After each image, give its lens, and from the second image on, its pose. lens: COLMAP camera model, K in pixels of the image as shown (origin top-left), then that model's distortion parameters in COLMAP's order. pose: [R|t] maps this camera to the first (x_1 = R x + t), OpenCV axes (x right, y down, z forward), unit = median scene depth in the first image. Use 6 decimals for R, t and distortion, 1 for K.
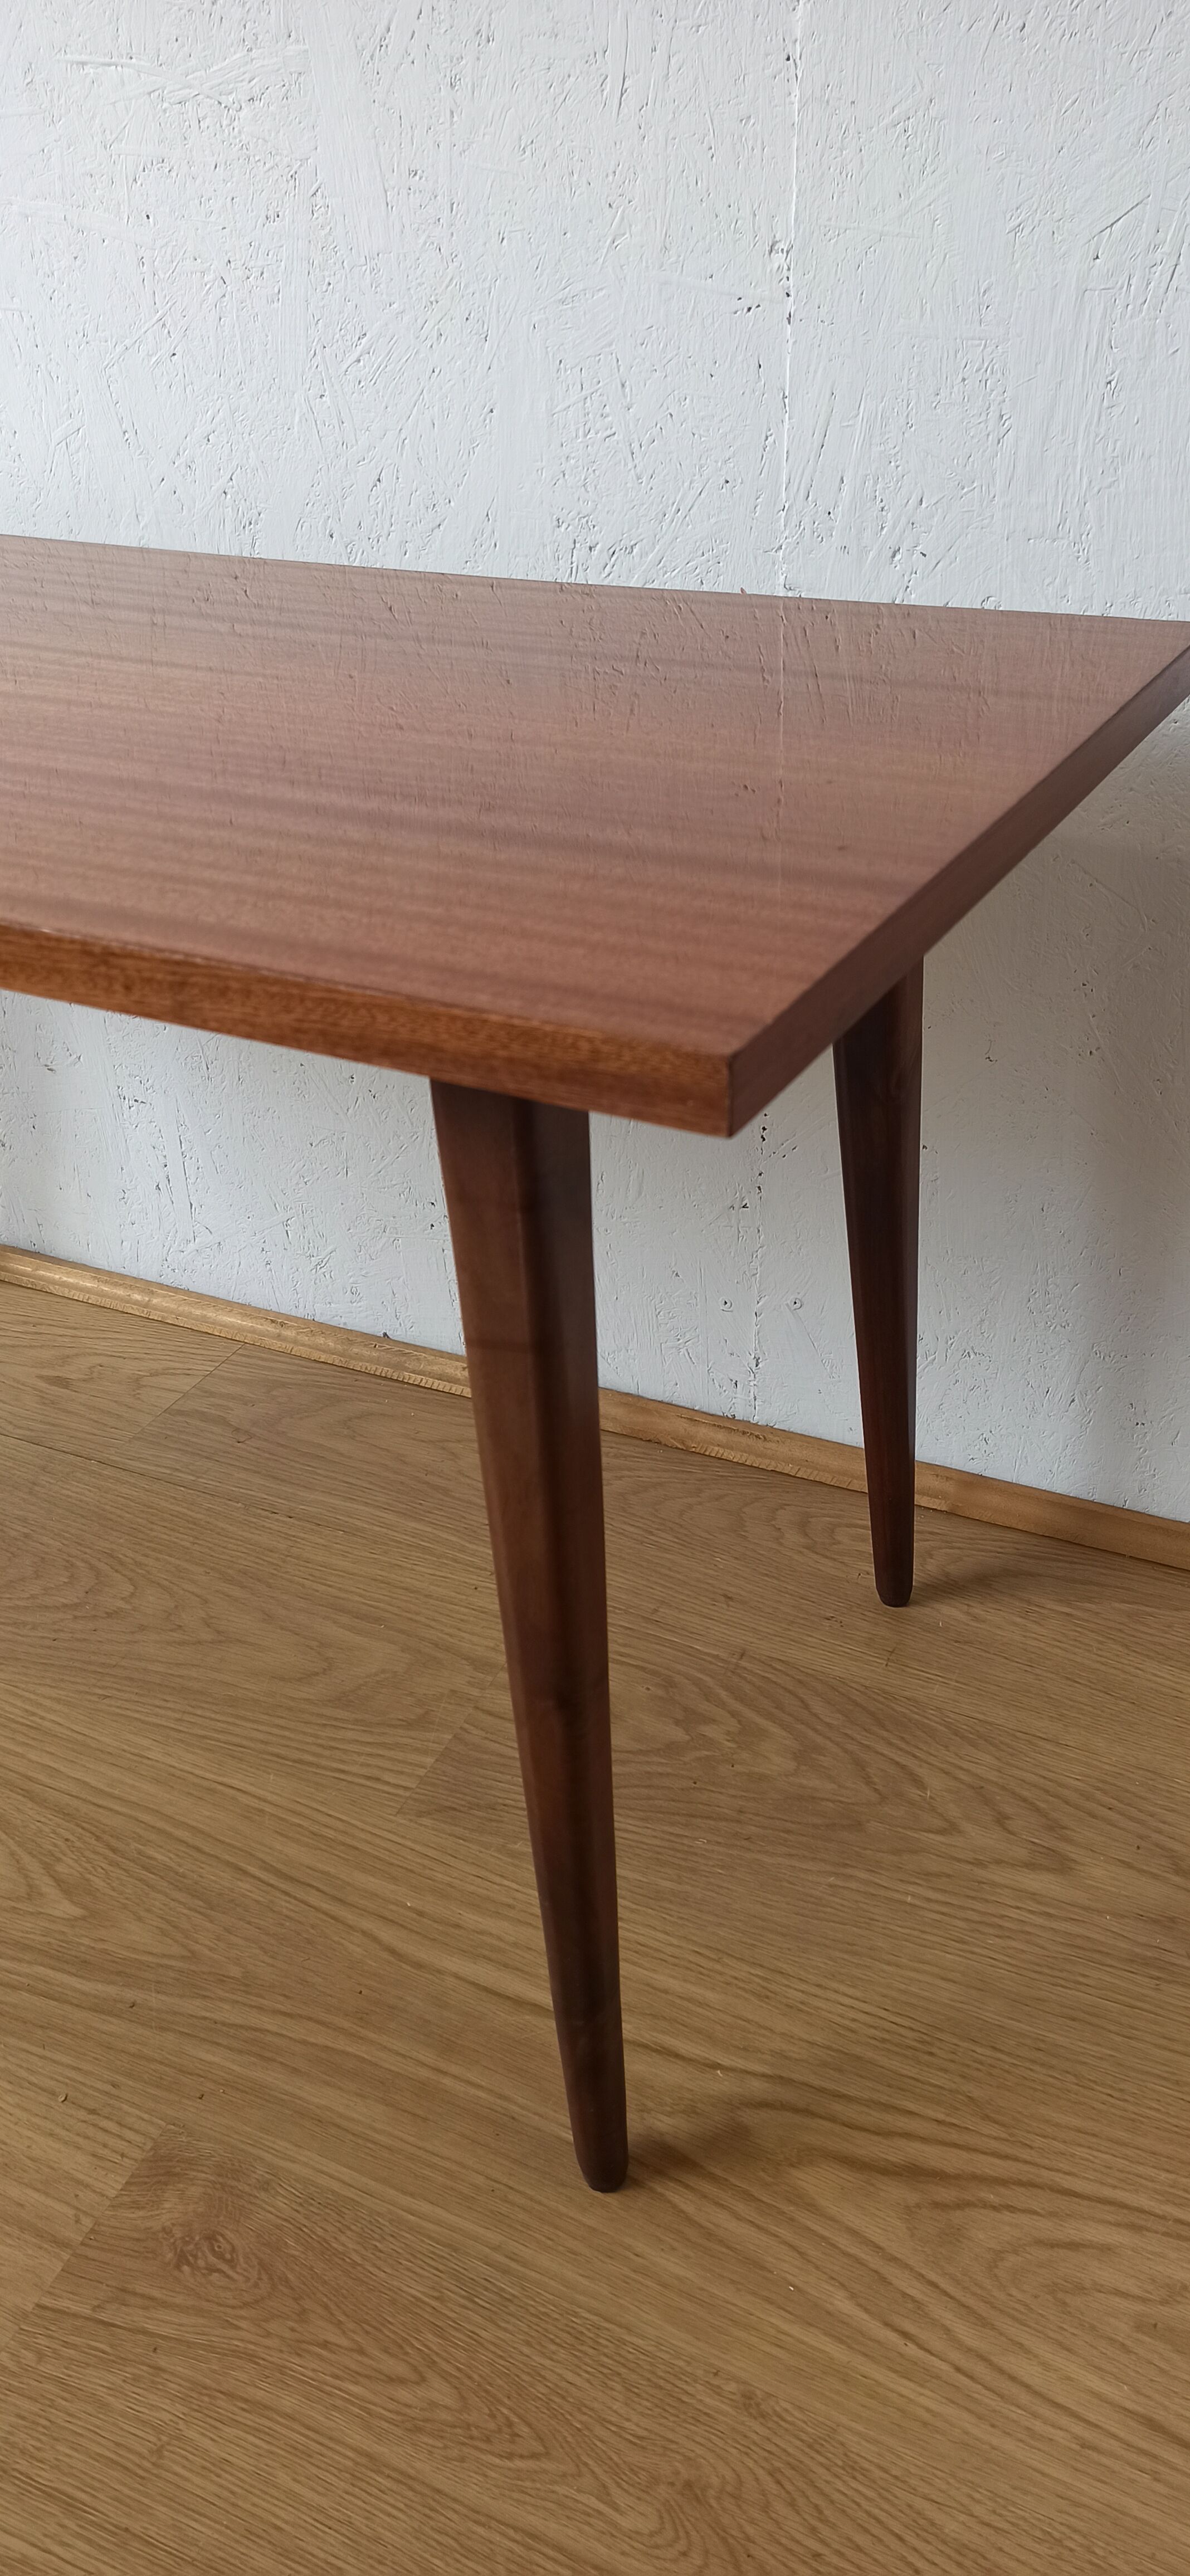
lens RADIAL K [[1885.3, 0, 594.0], [0, 1885.3, 1274.7], [0, 0, 1]] dist [0.057778, -0.065814]
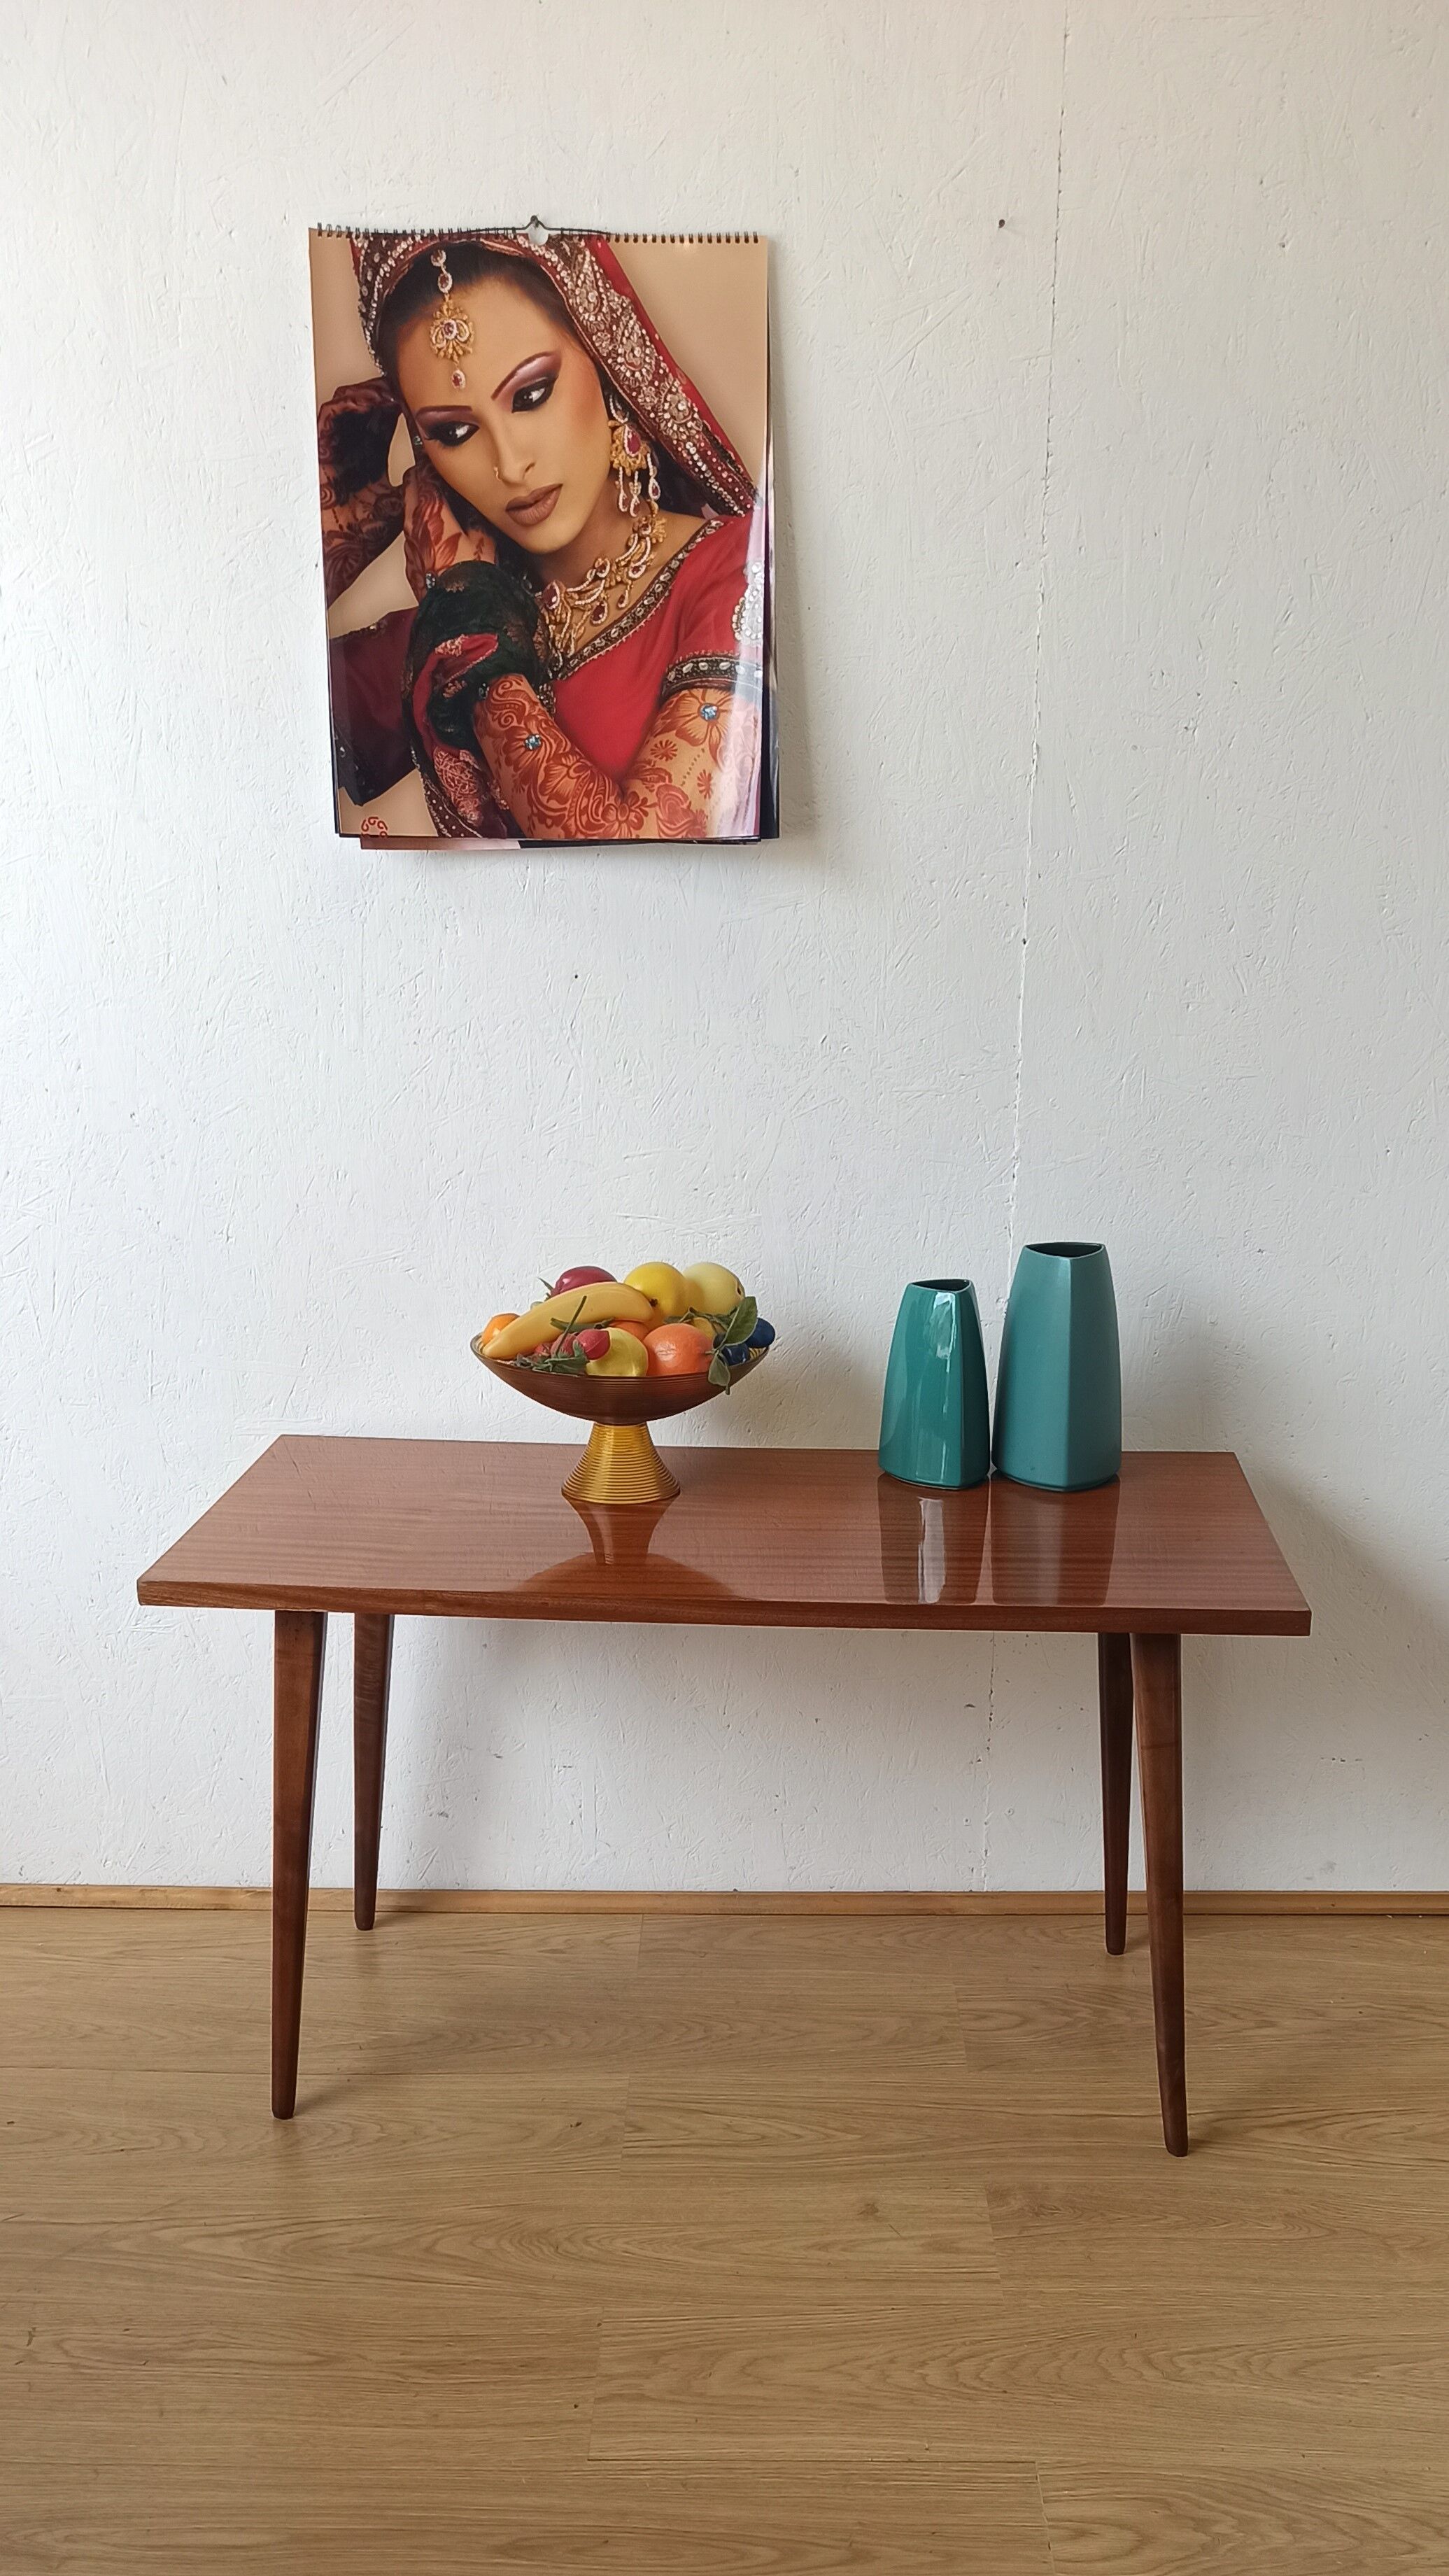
lens RADIAL K [[2340.0, 0, 727.9], [0, 2340.0, 1597.6], [0, 0, 1]] dist [0.040203, 0.000000]
pose [[0.910010, -0.104540, 0.401189, -1.296199], [0.188119, 0.966453, -0.174873, 0.201372], [-0.369449, 0.234608, 0.899148, -1.215630]]
